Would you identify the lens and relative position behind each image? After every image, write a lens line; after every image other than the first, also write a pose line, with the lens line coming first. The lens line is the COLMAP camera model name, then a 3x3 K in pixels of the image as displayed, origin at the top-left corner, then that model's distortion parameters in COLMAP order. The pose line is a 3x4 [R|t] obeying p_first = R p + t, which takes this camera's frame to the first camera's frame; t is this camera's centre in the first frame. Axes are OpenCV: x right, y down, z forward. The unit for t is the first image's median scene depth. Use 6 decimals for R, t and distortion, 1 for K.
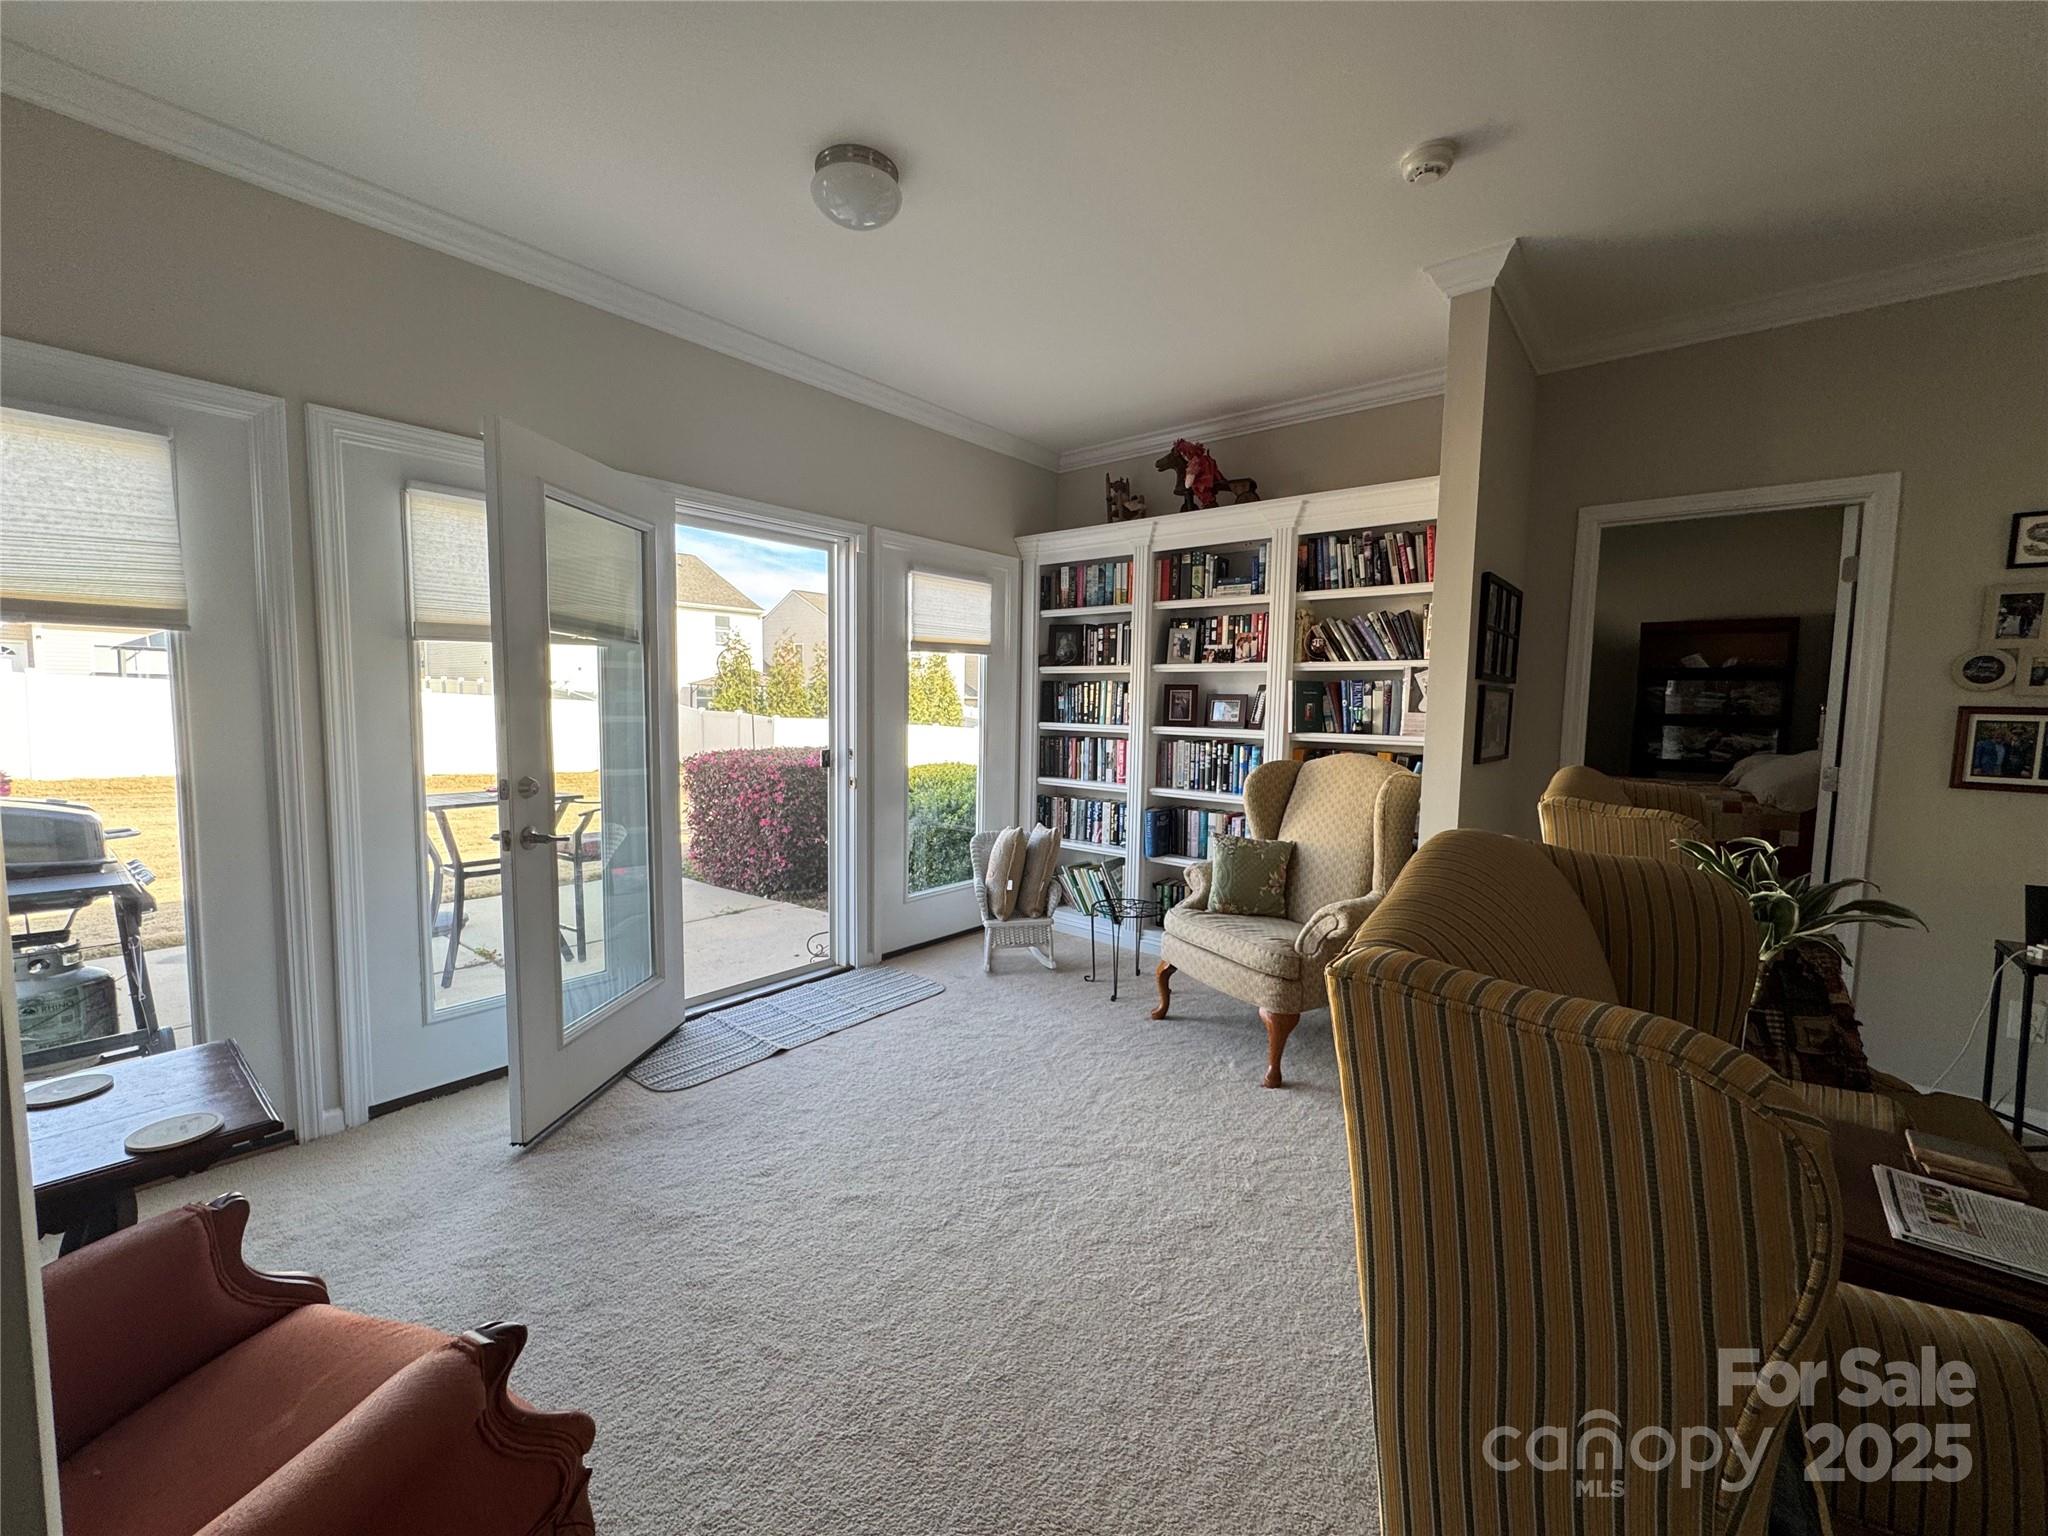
lens RADIAL K [[812.3, 0, 1019.8], [0, 812.3, 762.0], [0, 0, 1]] dist [-0.000598, 0.000188]
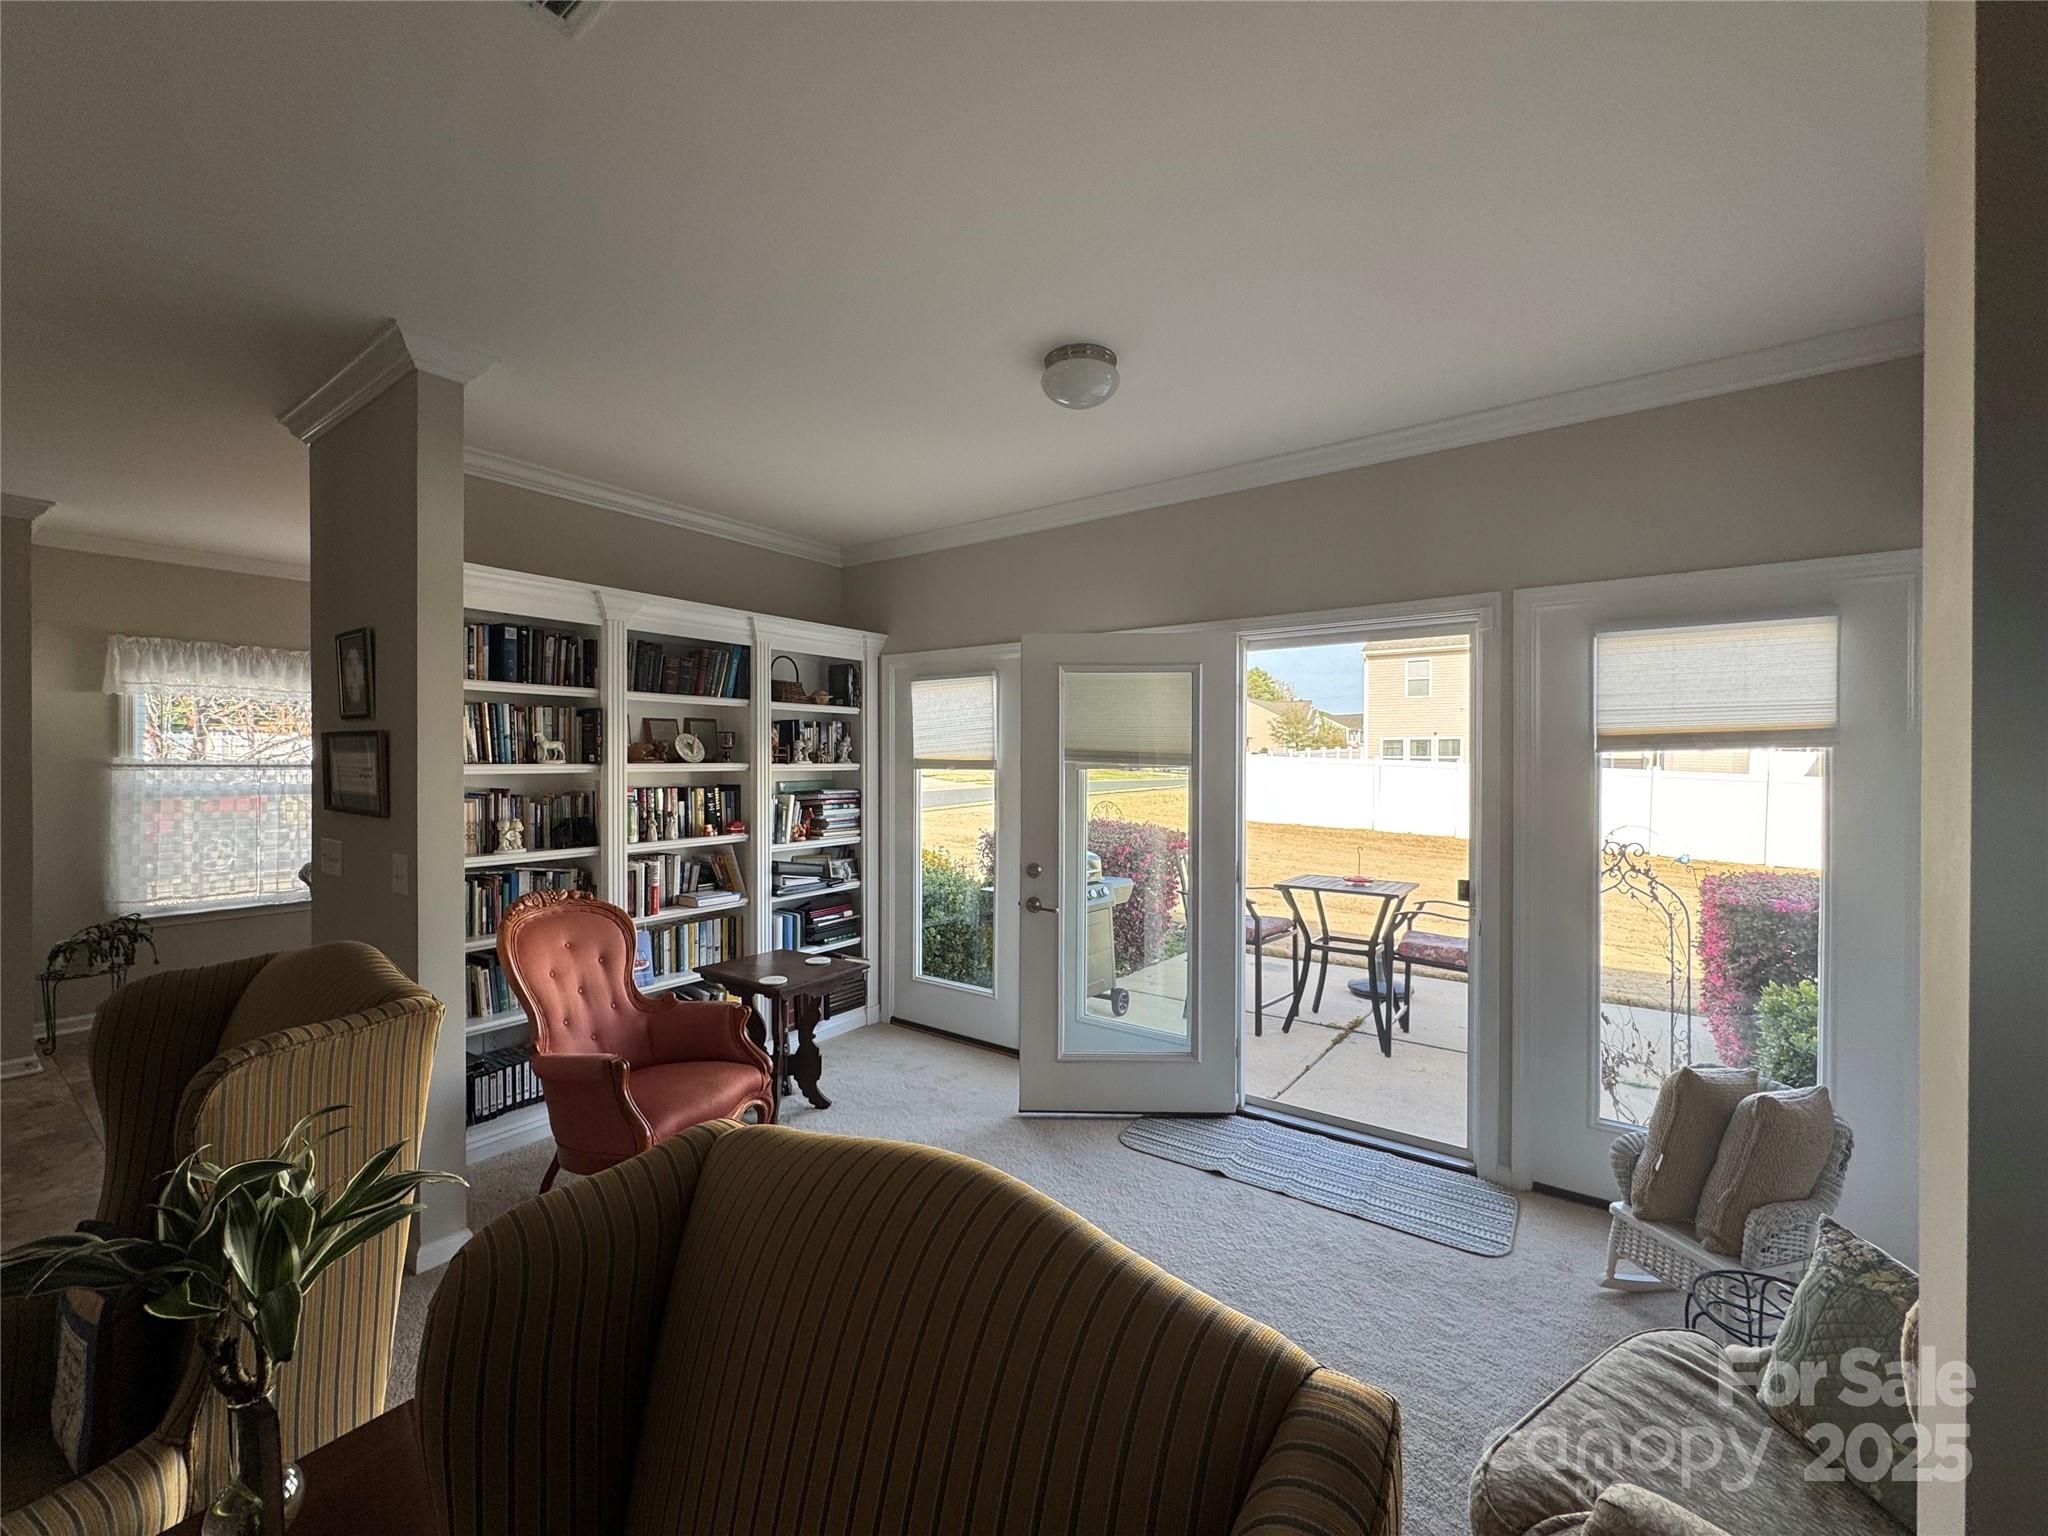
lens RADIAL K [[812.3, 0, 1019.8], [0, 812.3, 762.0], [0, 0, 1]] dist [-0.000598, 0.000188]
pose [[0.085914, -0.010854, -0.996243, 0.586258], [-0.076734, 0.996898, -0.017478, -0.092867], [0.993343, 0.077948, 0.084815, 0.552536]]
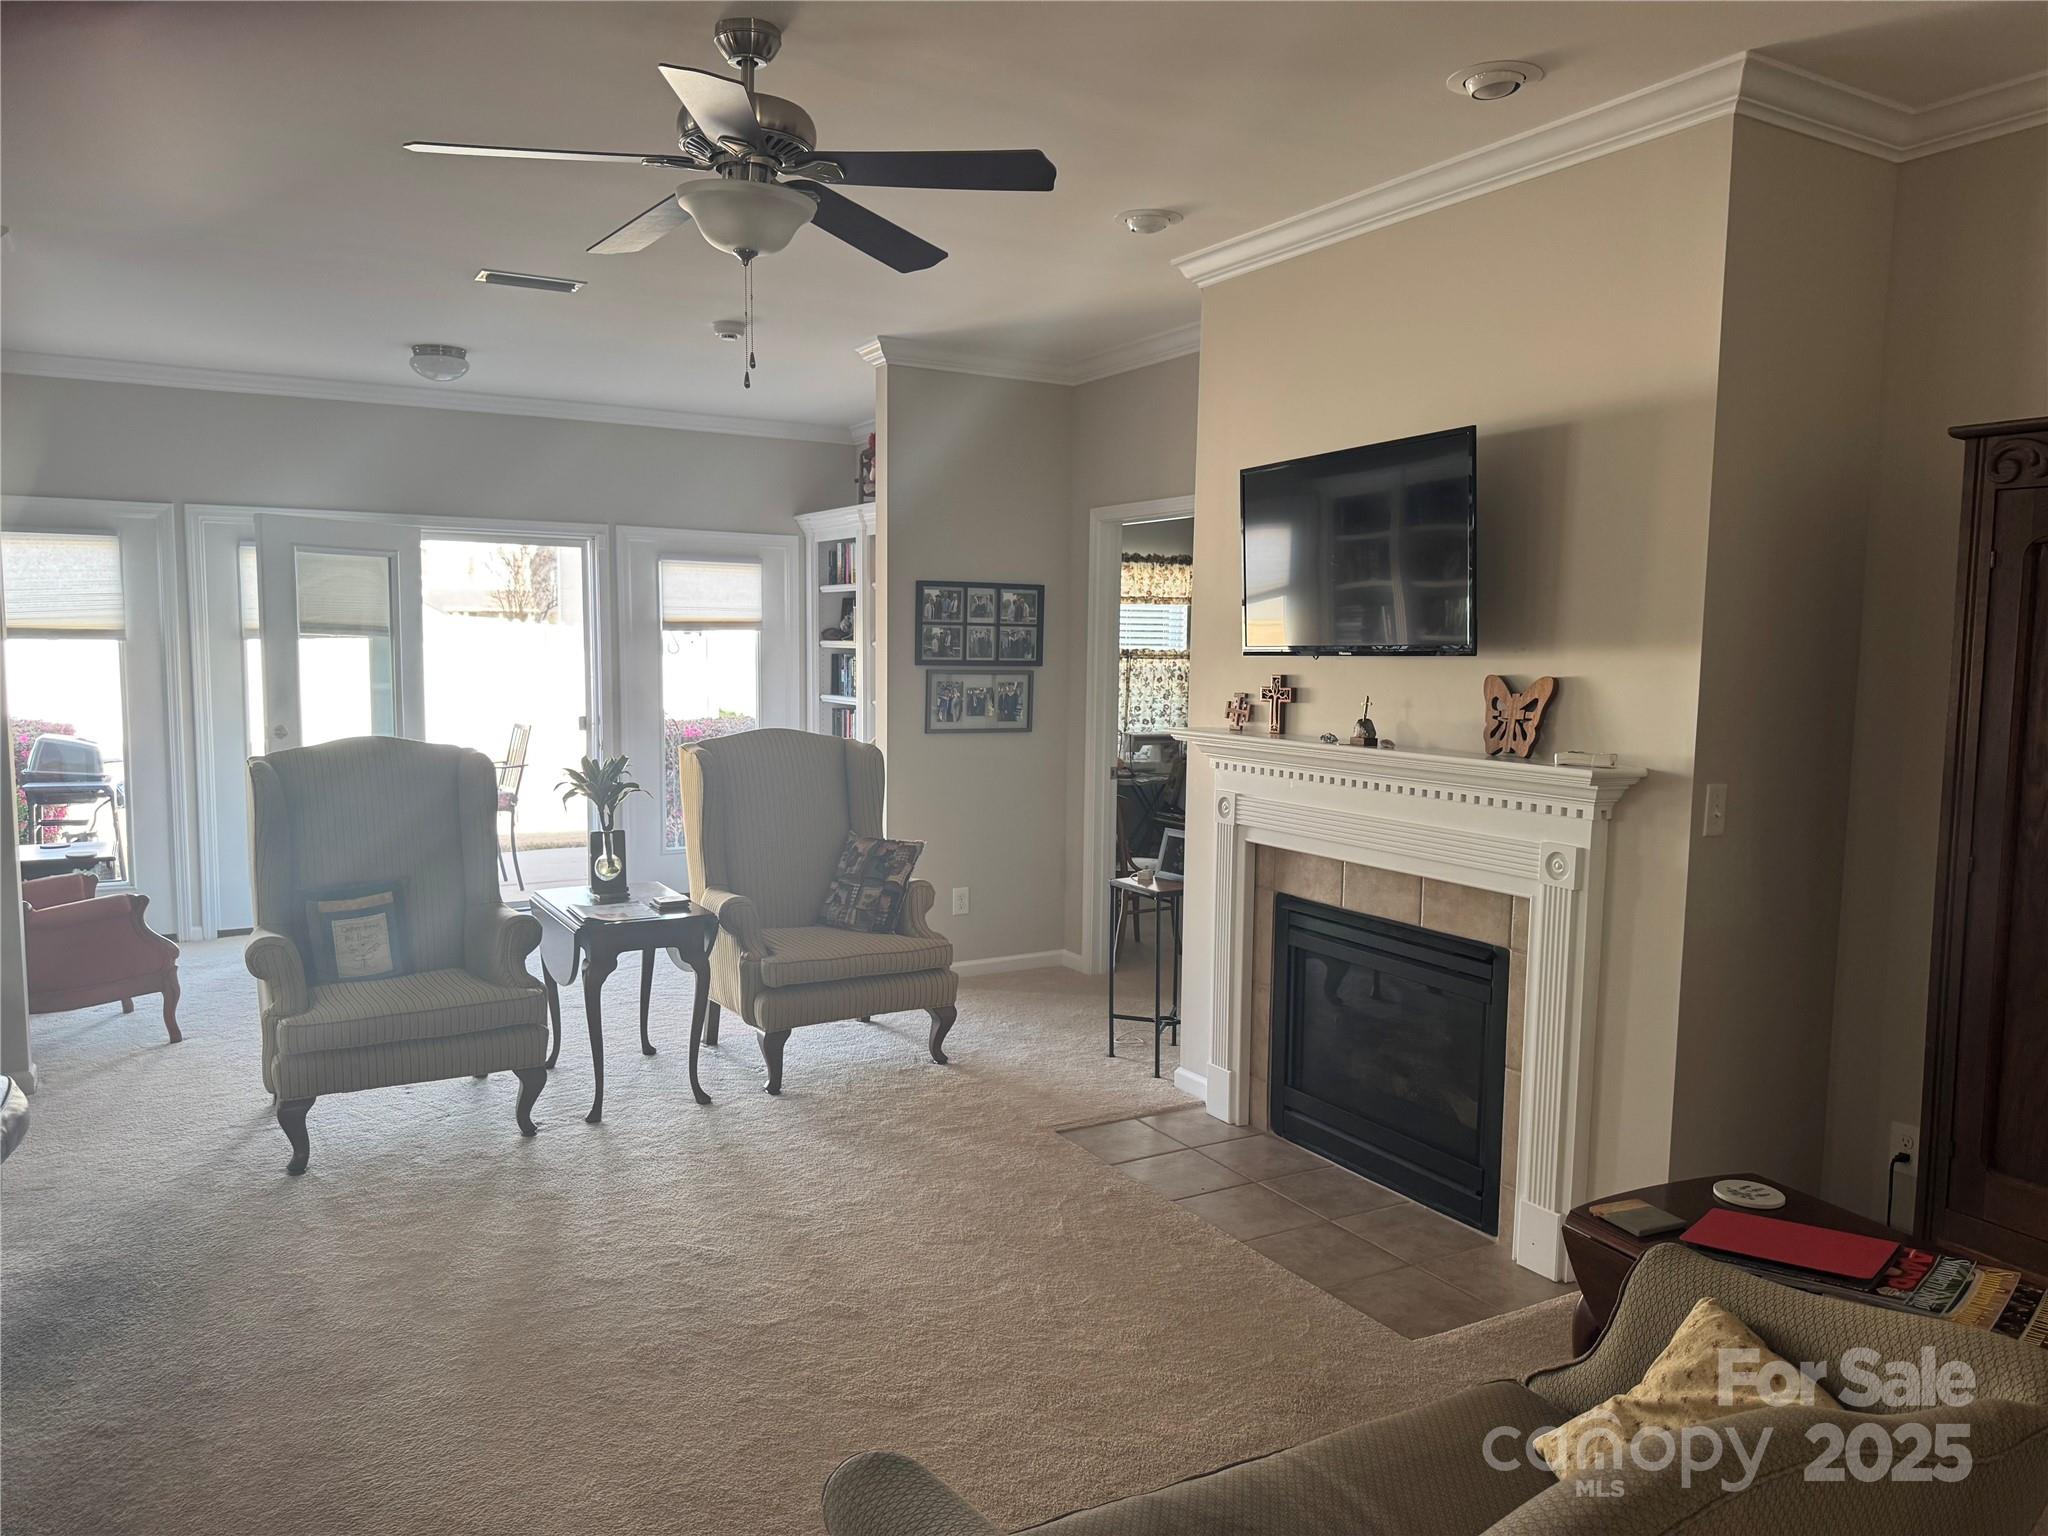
lens RADIAL K [[1429.7, 0, 1024.0], [0, 1429.7, 768.0], [0, 0, 1]] dist [0.108812, -0.155244]
pose [[0.940143, 0.027898, -0.339637, 1.219405], [-0.025183, 0.999606, 0.012399, 0.020939], [0.339849, -0.003104, 0.940475, -0.852046]]
